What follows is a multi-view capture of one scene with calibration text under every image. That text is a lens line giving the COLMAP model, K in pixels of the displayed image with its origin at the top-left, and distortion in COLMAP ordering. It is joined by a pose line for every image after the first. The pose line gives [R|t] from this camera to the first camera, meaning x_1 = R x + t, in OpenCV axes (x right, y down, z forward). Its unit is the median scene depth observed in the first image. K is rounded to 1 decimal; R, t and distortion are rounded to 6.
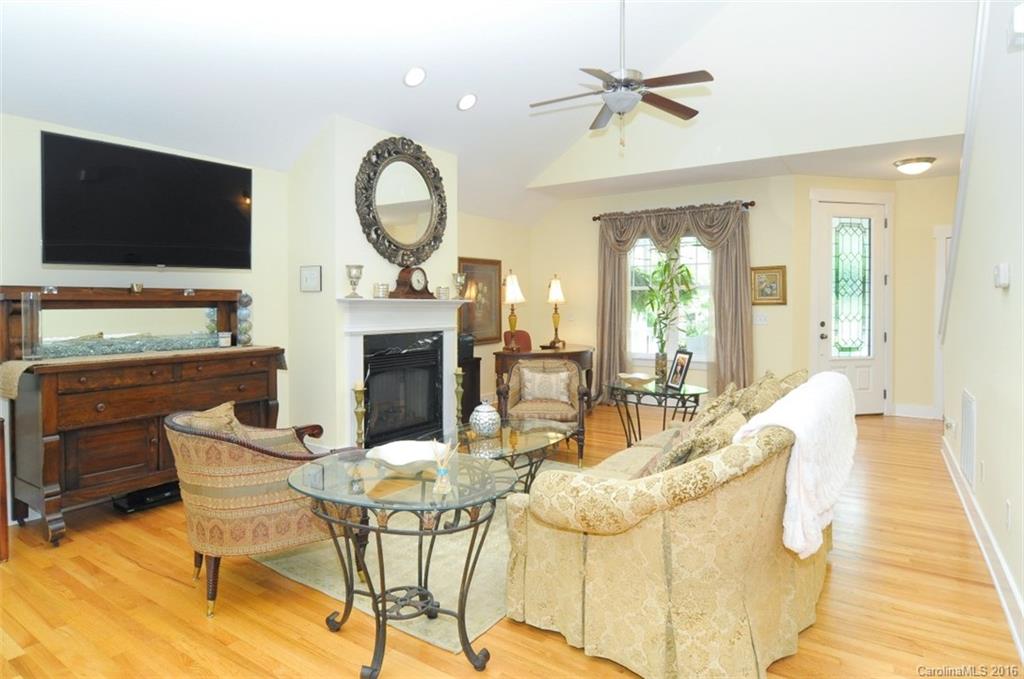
lens RADIAL K [[568.5, 0, 494.6], [0, 568.5, 301.4], [0, 0, 1]] dist [-0.001249, -0.000561]
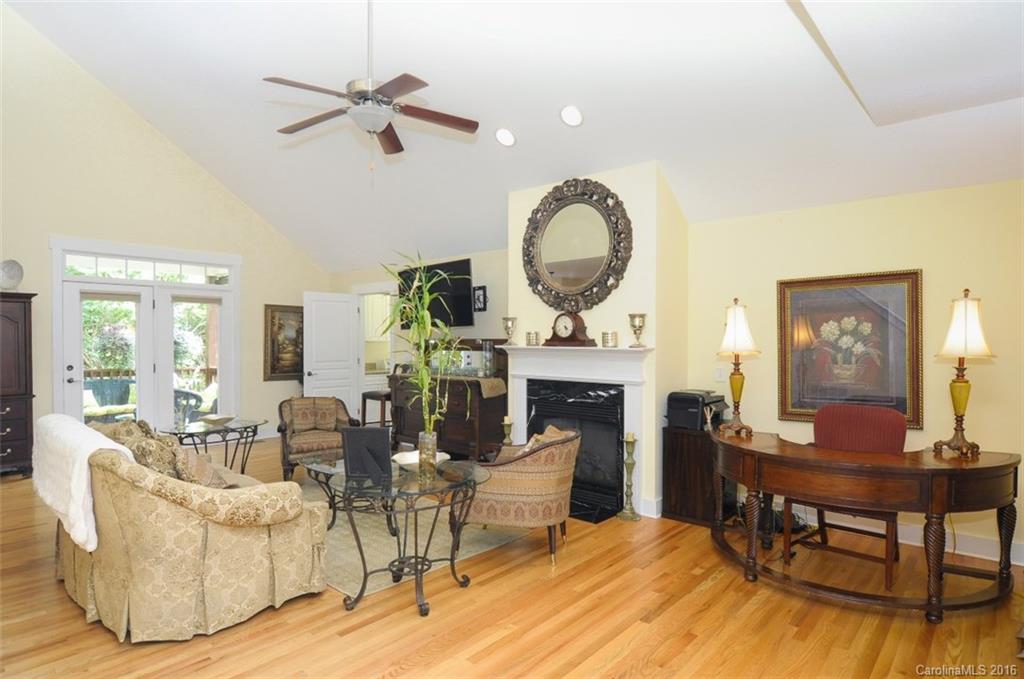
lens RADIAL K [[554.7, 0, 512.0], [0, 554.7, 339.5], [0, 0, 1]] dist [-0.003257, -0.000436]
pose [[-0.110983, -0.003494, -0.993816, 0.856281], [0.001120, 0.999993, -0.003641, -0.013045], [0.993822, -0.001517, -0.110979, 1.085861]]
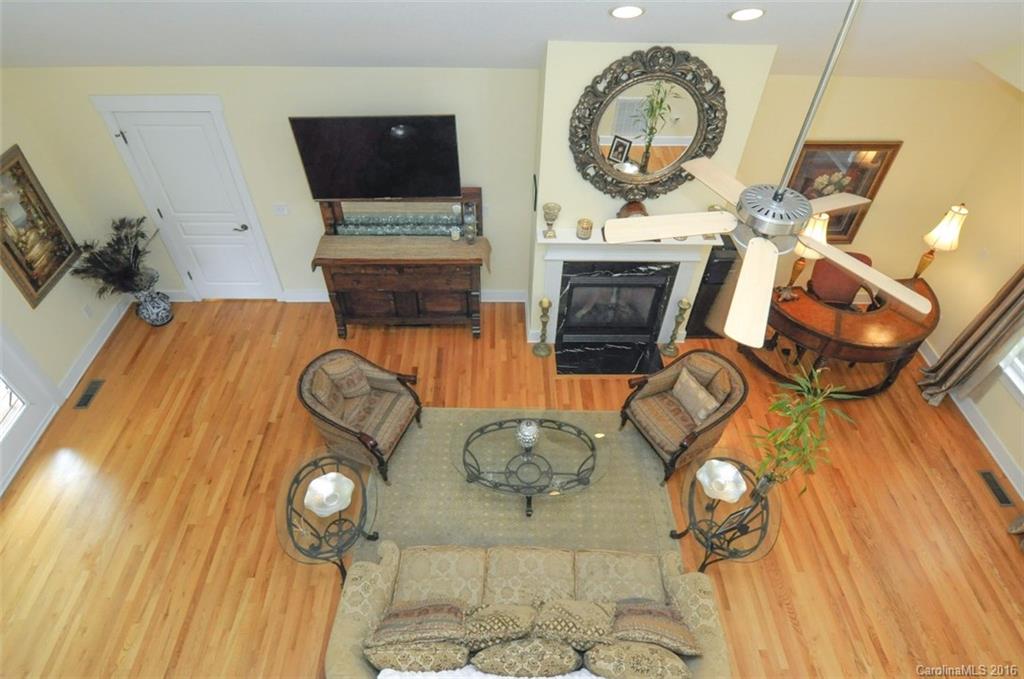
lens RADIAL K [[568.9, 0, 512.0], [0, 568.9, 339.5], [0, 0, 1]] dist [0.000925, -0.000396]
pose [[0.584100, 0.583650, -0.564075, 0.395356], [-0.017135, 0.703657, 0.710333, -0.585405], [0.811501, -0.405240, 0.421007, 0.410350]]
